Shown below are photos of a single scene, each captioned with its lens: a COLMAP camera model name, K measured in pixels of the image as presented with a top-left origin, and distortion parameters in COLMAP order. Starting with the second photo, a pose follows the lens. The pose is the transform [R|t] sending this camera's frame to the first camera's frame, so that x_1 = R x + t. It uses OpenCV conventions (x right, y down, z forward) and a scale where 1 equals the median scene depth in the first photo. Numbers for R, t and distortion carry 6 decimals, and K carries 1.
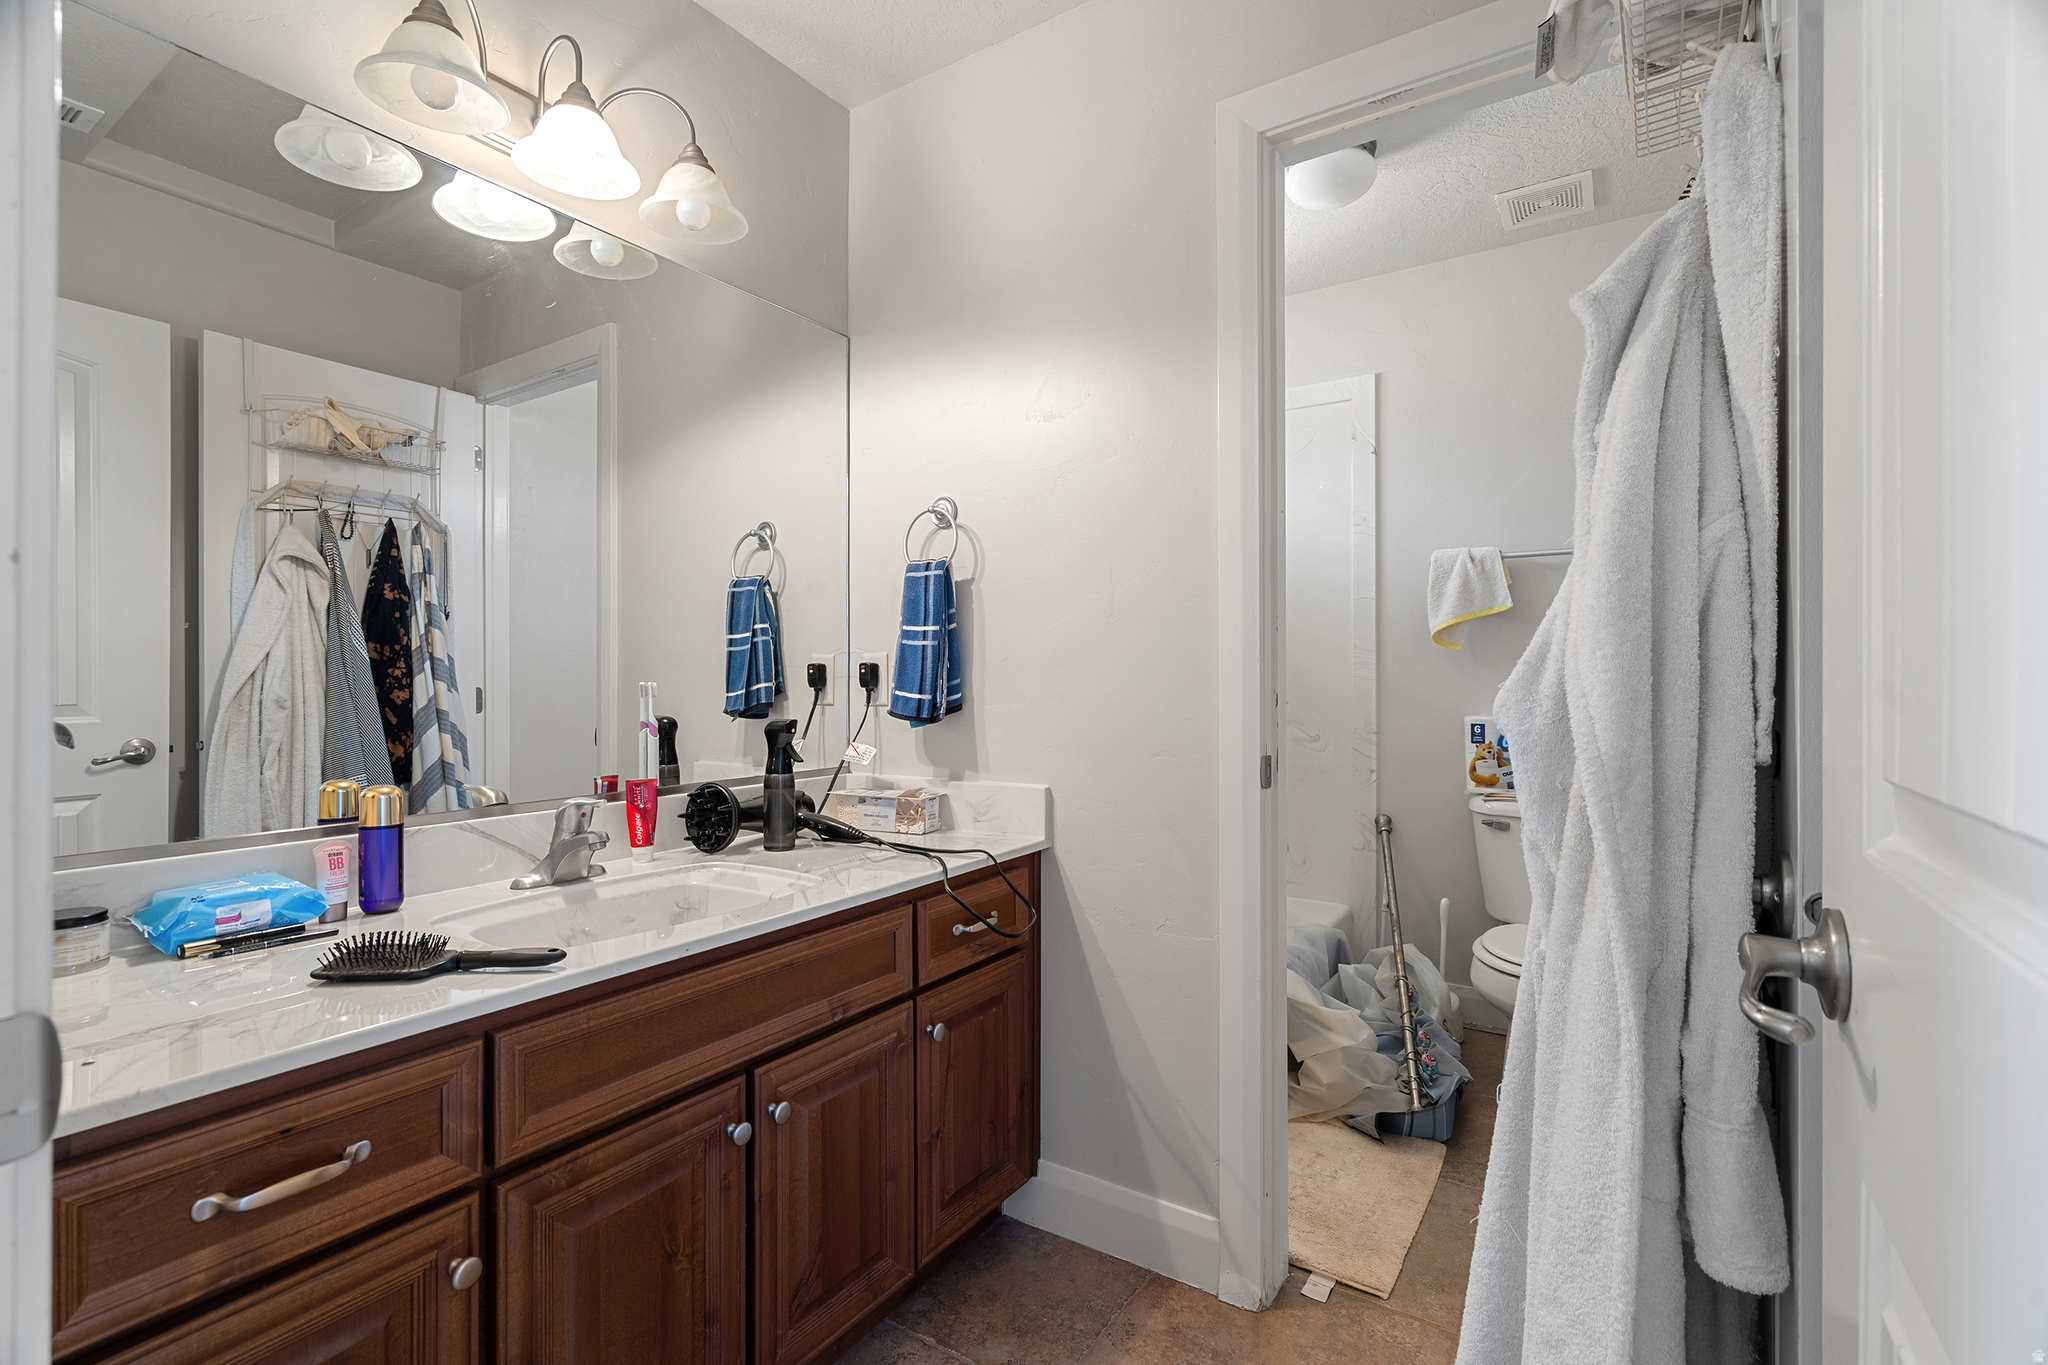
lens RADIAL K [[939.8, 0, 1023.3], [0, 939.8, 681.5], [0, 0, 1]] dist [0.001541, -0.000048]
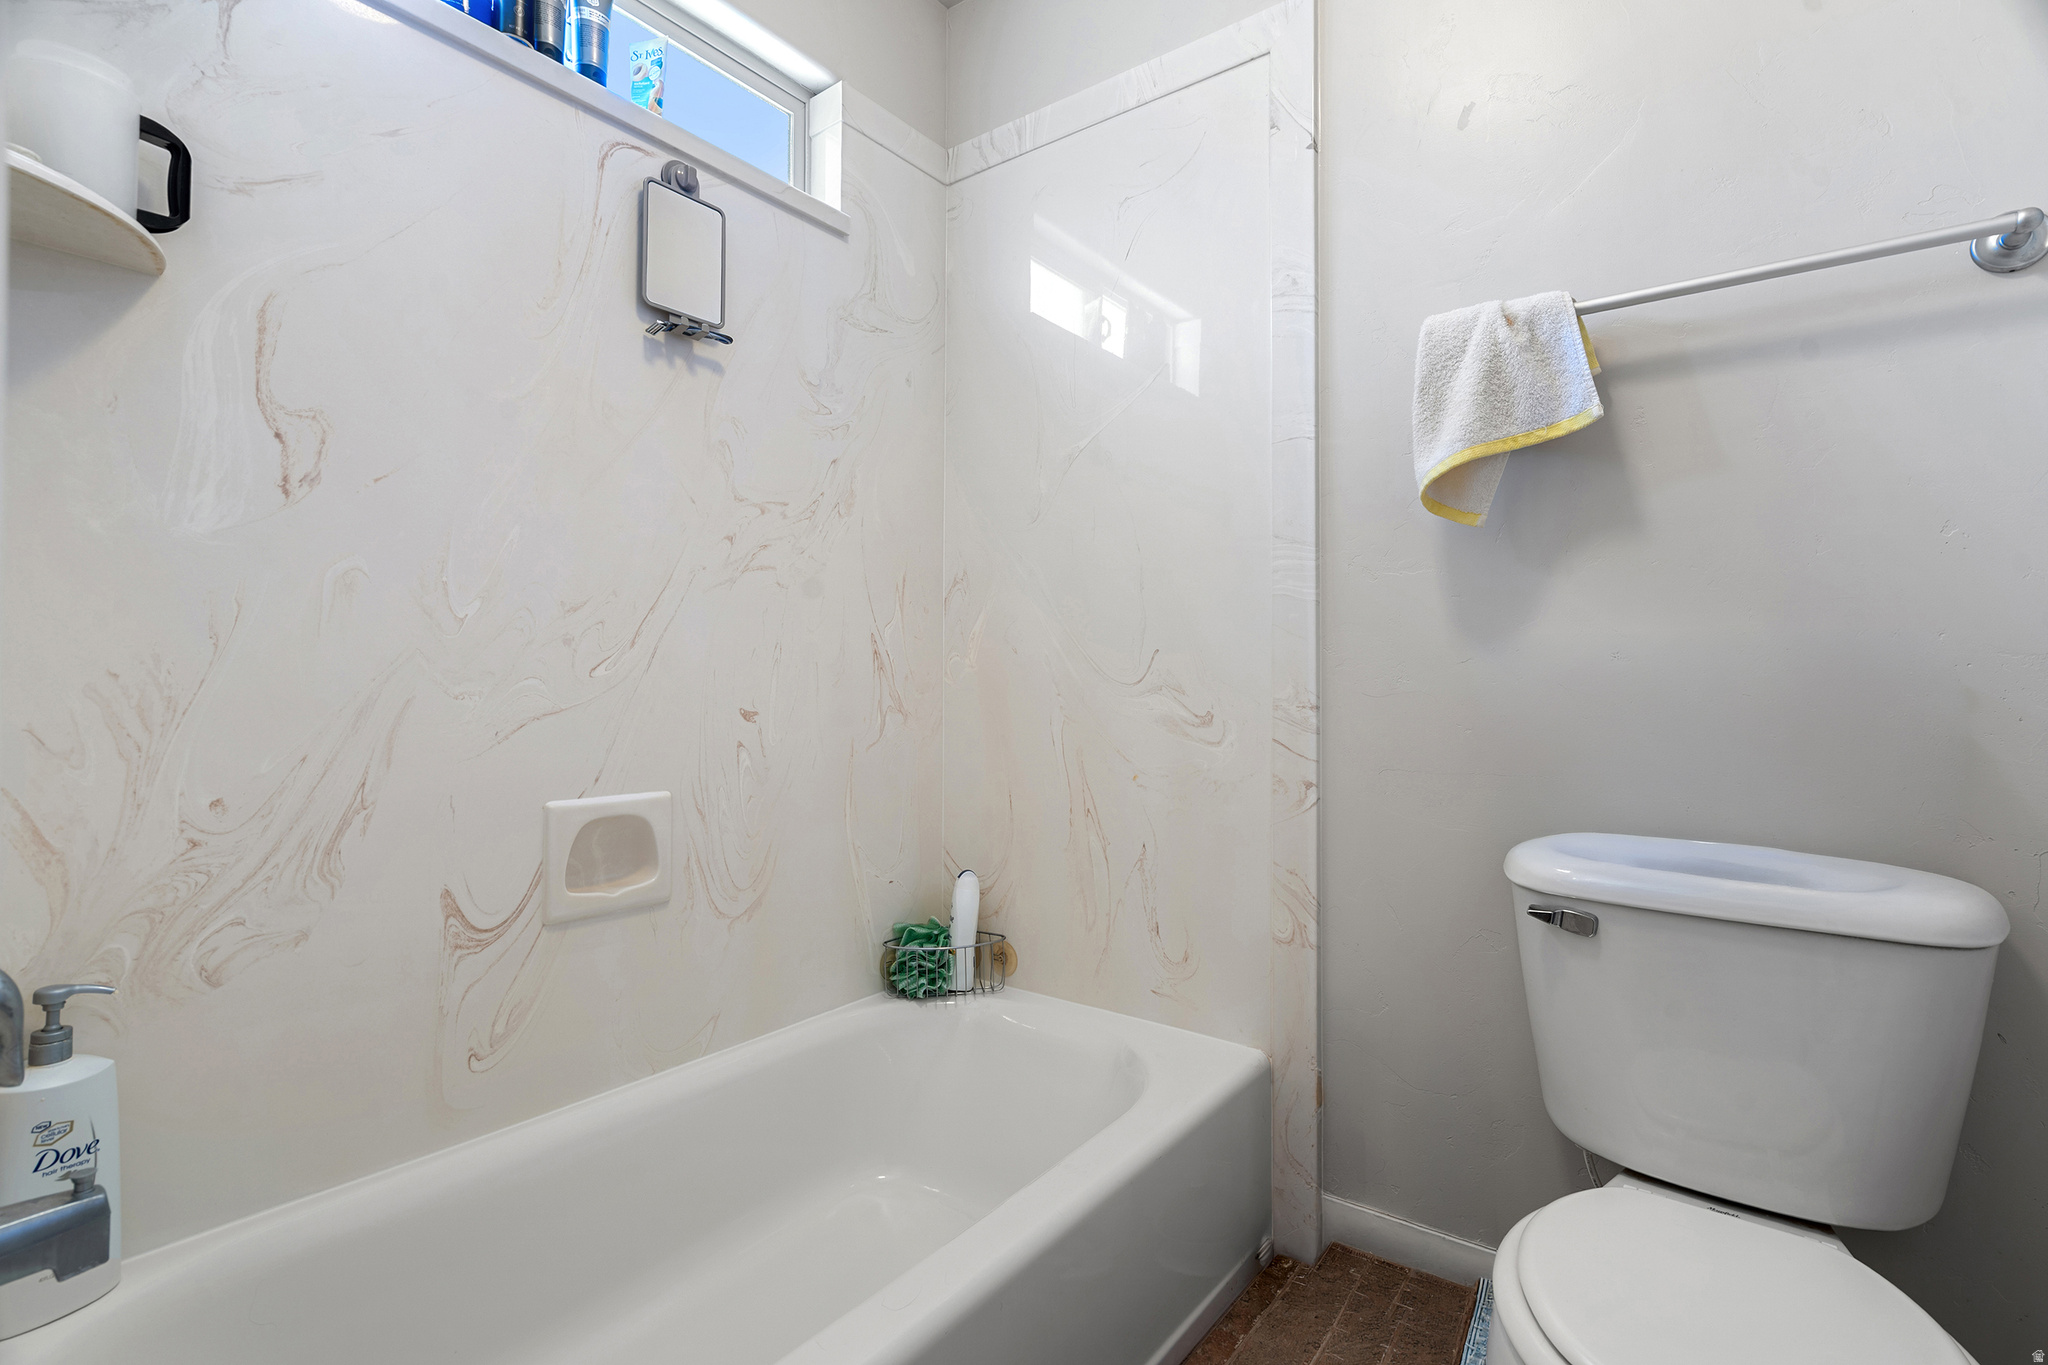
lens RADIAL K [[939.8, 0, 1023.0], [0, 939.8, 675.3], [0, 0, 1]] dist [0.001541, -0.000048]
pose [[0.997806, -0.000330, -0.066206, 0.270824], [-0.000482, 0.999925, -0.012237, 0.046860], [0.066205, 0.012242, 0.997731, 0.527843]]
